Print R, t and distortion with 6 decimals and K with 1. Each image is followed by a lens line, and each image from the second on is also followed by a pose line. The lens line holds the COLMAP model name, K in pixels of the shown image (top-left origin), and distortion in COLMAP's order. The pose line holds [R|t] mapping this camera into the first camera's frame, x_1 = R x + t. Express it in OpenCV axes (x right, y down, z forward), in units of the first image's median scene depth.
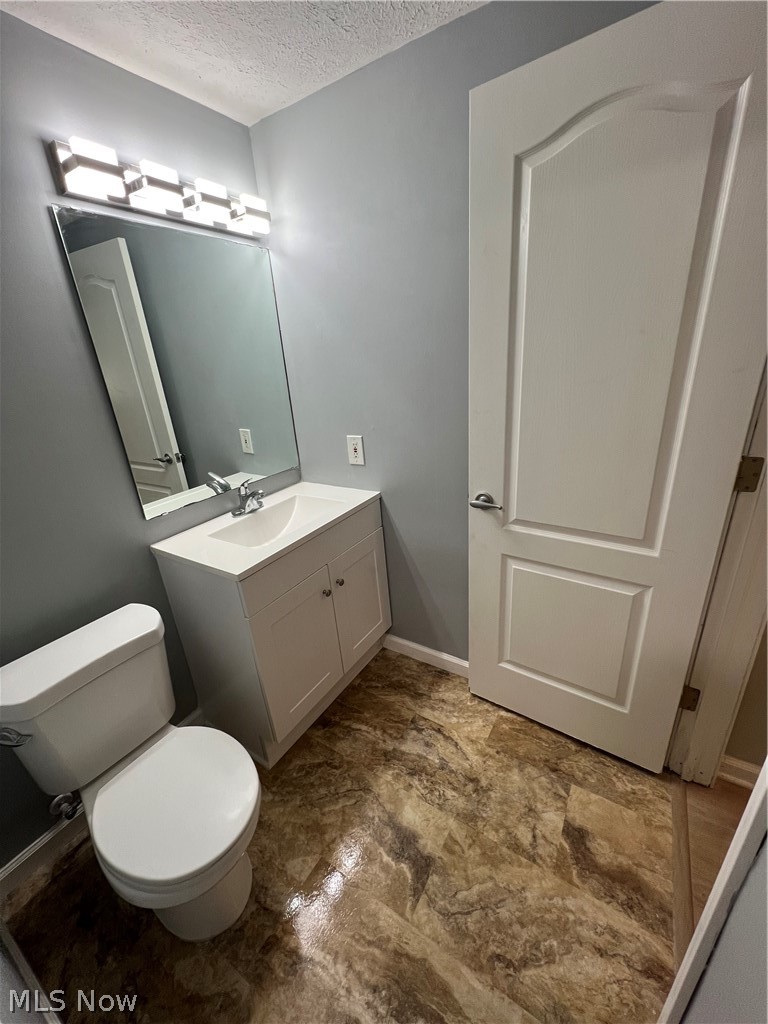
lens RADIAL K [[406.6, 0, 382.1], [0, 406.6, 515.8], [0, 0, 1]] dist [-0.000609, -0.000101]
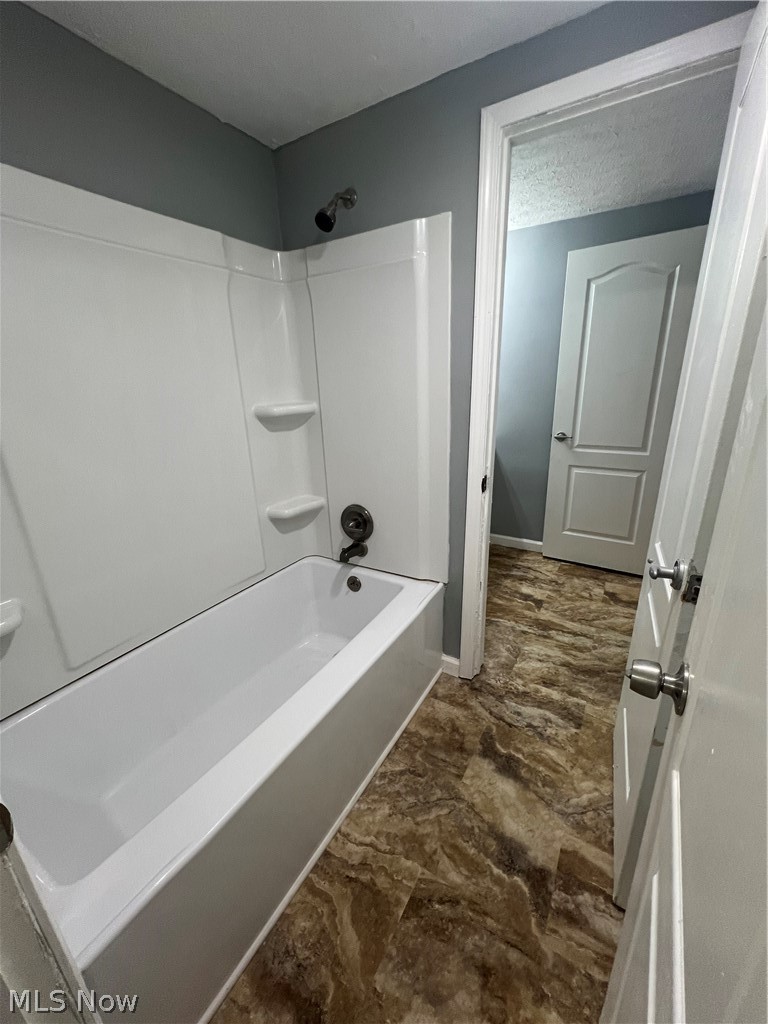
lens RADIAL K [[411.1, 0, 382.2], [0, 411.1, 512.7], [0, 0, 1]] dist [-0.001353, 0.000314]
pose [[0.999146, 0.032396, 0.025655, -0.650468], [-0.030686, 0.997449, -0.064444, 0.485777], [-0.027678, 0.063602, 0.997591, -0.930577]]
